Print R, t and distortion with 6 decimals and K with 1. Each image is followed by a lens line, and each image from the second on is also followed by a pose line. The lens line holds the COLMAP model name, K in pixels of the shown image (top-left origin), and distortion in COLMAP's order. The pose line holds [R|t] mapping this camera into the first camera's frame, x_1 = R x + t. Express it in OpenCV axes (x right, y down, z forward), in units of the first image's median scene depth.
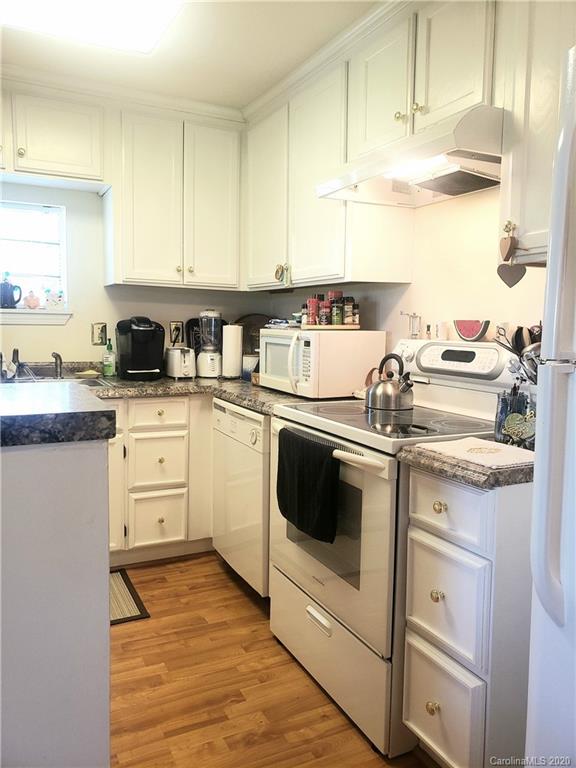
lens RADIAL K [[597.3, 0, 288.0], [0, 597.3, 384.0], [0, 0, 1]] dist [0.099903, -0.155886]
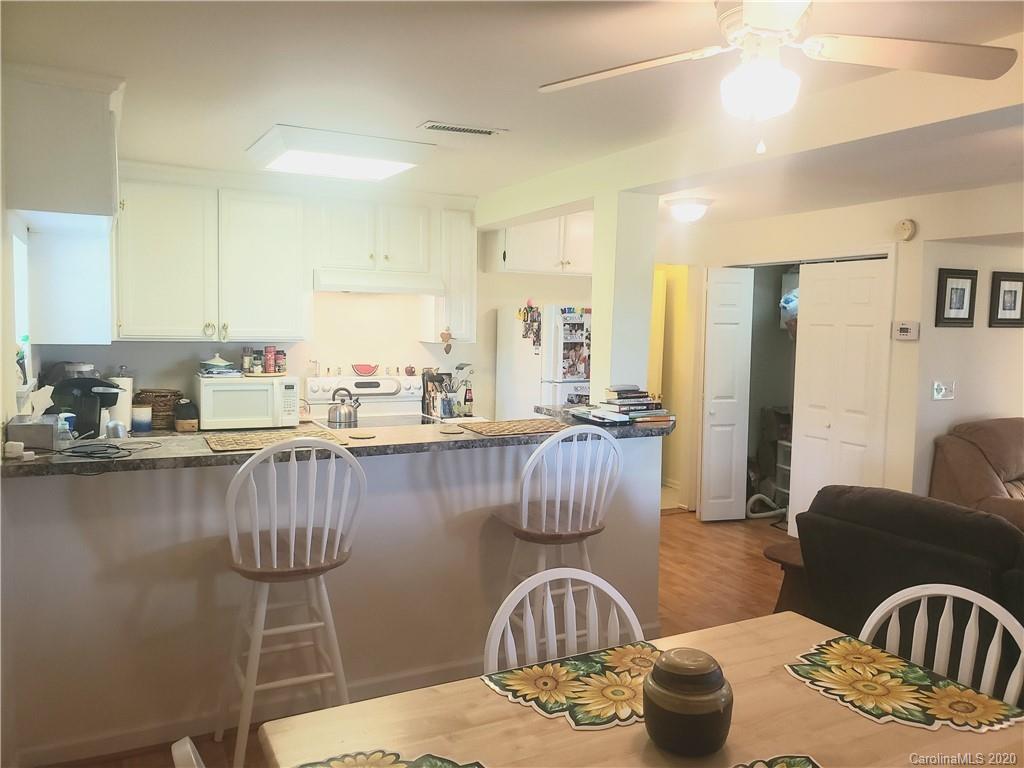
lens RADIAL K [[796.4, 0, 512.0], [0, 796.4, 384.0], [0, 0, 1]] dist [0.099903, -0.155886]
pose [[-0.014898, -0.095369, 0.995330, -1.748831], [0.083592, 0.991837, 0.096286, -0.202816], [-0.996389, 0.084636, -0.006804, 0.490419]]
